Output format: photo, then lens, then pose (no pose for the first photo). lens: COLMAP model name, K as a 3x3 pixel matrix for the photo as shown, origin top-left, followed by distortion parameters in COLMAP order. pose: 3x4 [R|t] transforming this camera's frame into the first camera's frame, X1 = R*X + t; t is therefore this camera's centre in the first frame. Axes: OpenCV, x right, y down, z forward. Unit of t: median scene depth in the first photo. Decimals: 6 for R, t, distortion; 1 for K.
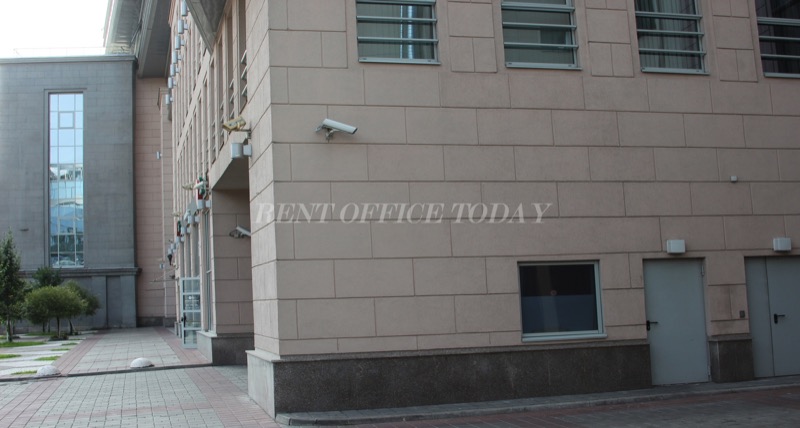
lens RADIAL K [[960.4, 0, 400.0], [0, 960.4, 214.0], [0, 0, 1]] dist [-0.119703, 0.009284]
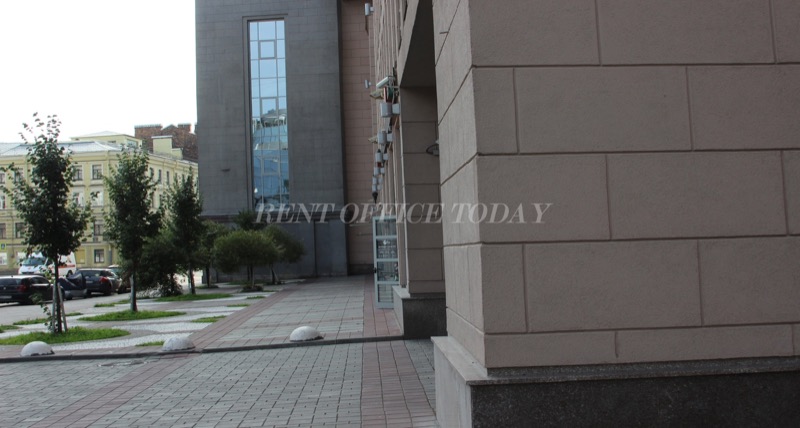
lens RADIAL K [[960.4, 0, 400.0], [0, 960.4, 214.0], [0, 0, 1]] dist [-0.119703, 0.009284]
pose [[0.972228, -0.005803, -0.233964, -0.019862], [0.019112, 0.998322, 0.054655, 0.016827], [0.233254, -0.057608, 0.970708, 0.185859]]
